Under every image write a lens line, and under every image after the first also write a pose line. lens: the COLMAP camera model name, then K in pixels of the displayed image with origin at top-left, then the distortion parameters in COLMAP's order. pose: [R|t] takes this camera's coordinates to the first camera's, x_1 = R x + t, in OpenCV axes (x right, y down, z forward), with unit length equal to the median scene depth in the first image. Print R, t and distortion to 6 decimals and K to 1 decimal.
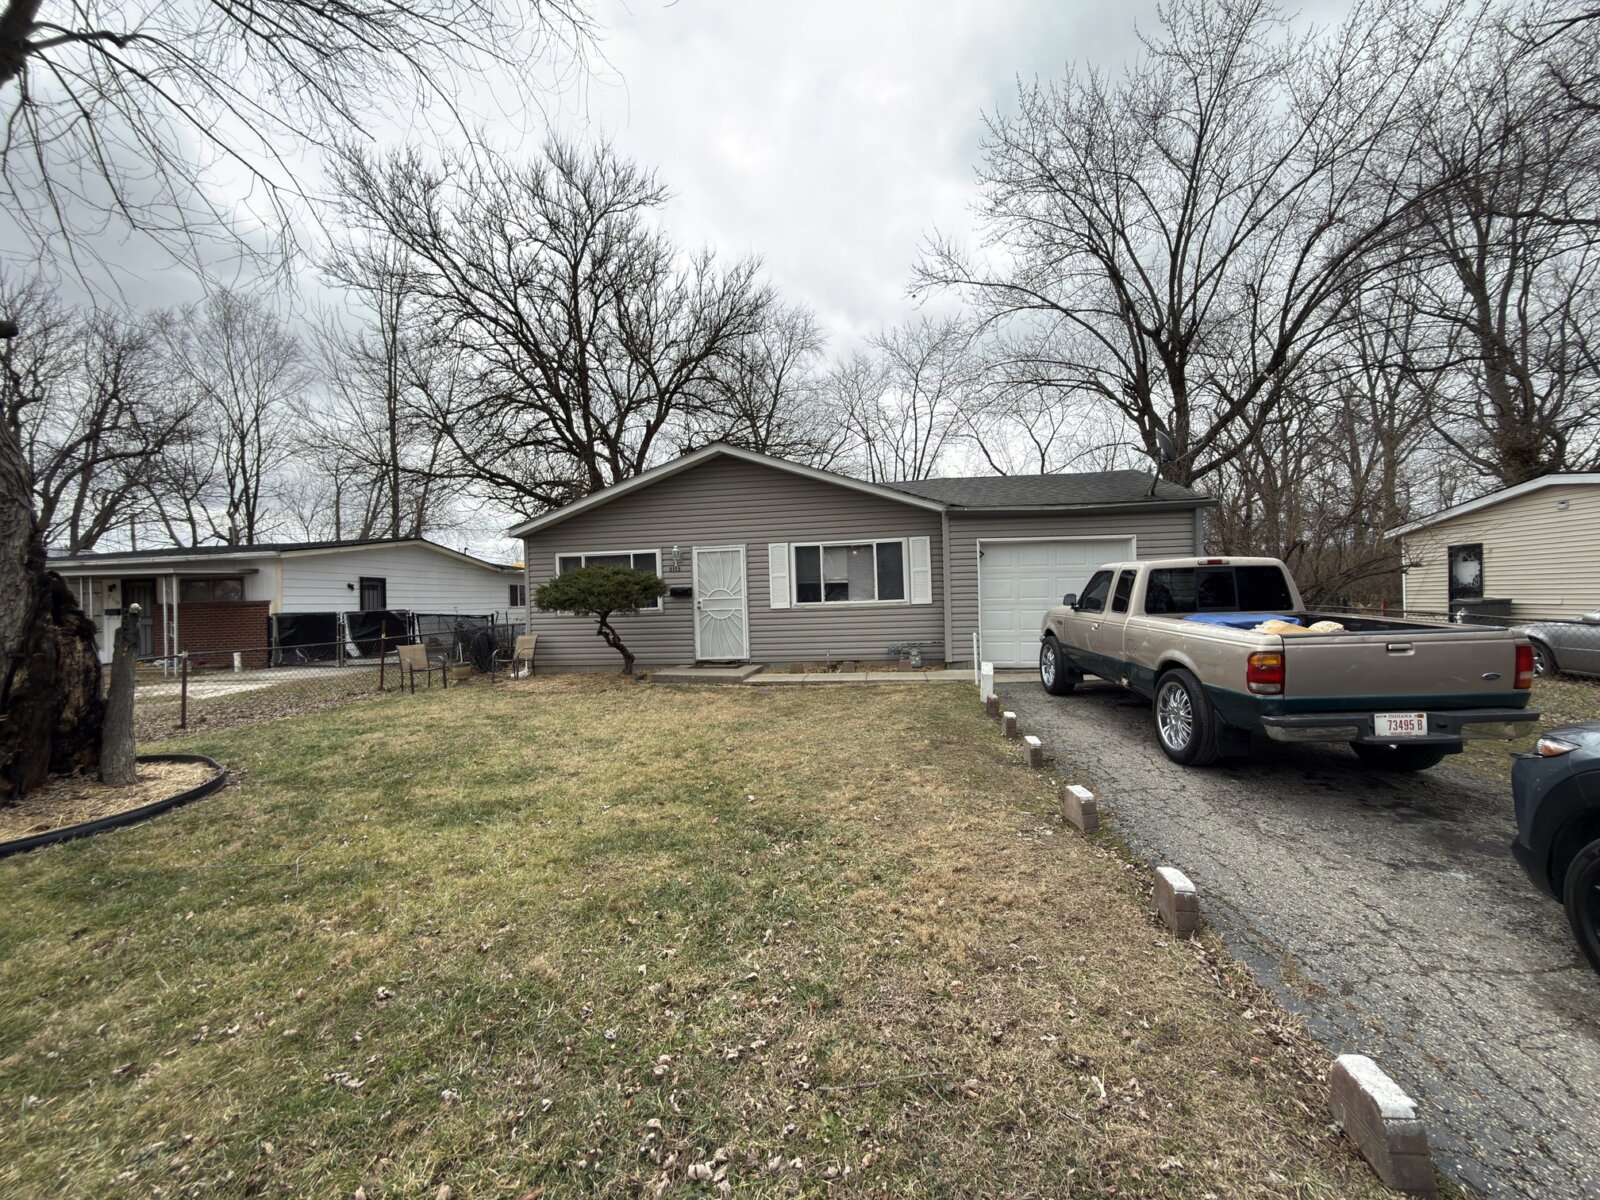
lens RADIAL K [[631.6, 0, 798.4], [0, 631.6, 597.0], [0, 0, 1]] dist [-0.002299, 0.000651]
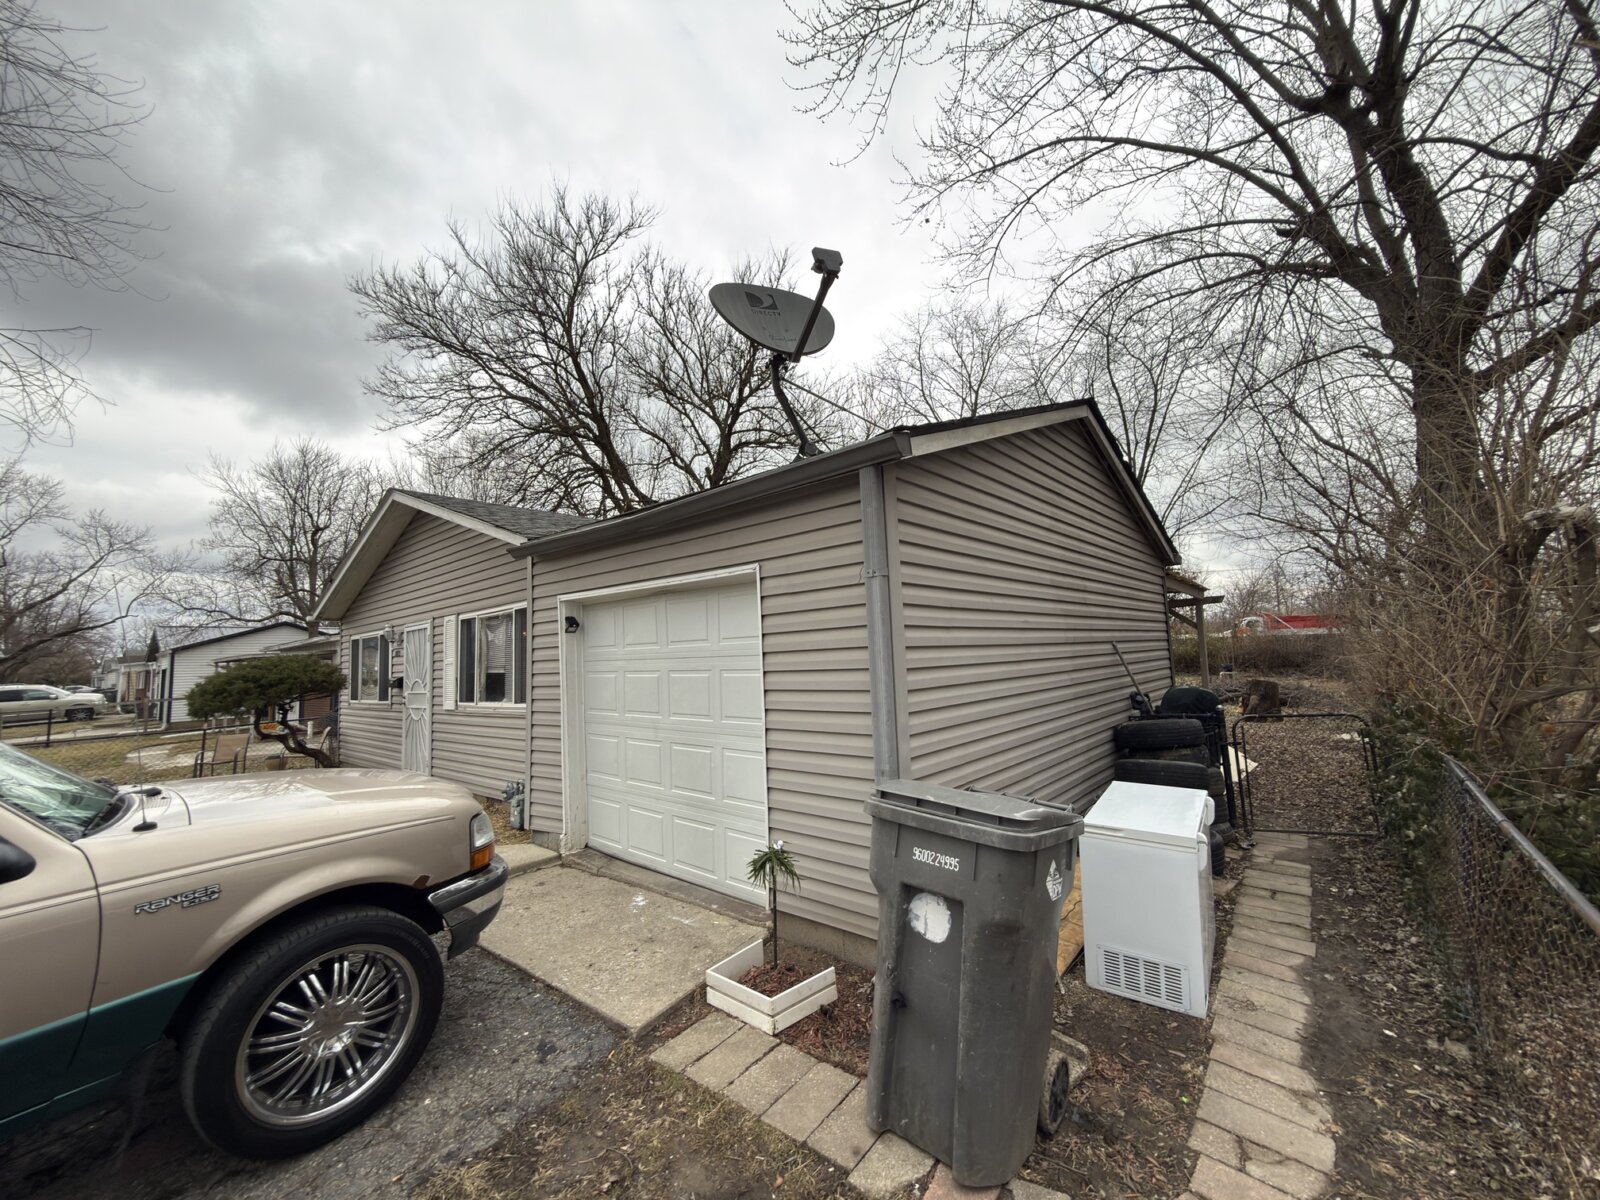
lens RADIAL K [[631.6, 0, 799.4], [0, 631.6, 595.3], [0, 0, 1]] dist [-0.002299, 0.000651]
pose [[0.834294, -0.057867, -0.548275, 0.669147], [0.013226, 0.996291, -0.085026, -0.041663], [0.551161, 0.063685, 0.831965, 0.613418]]
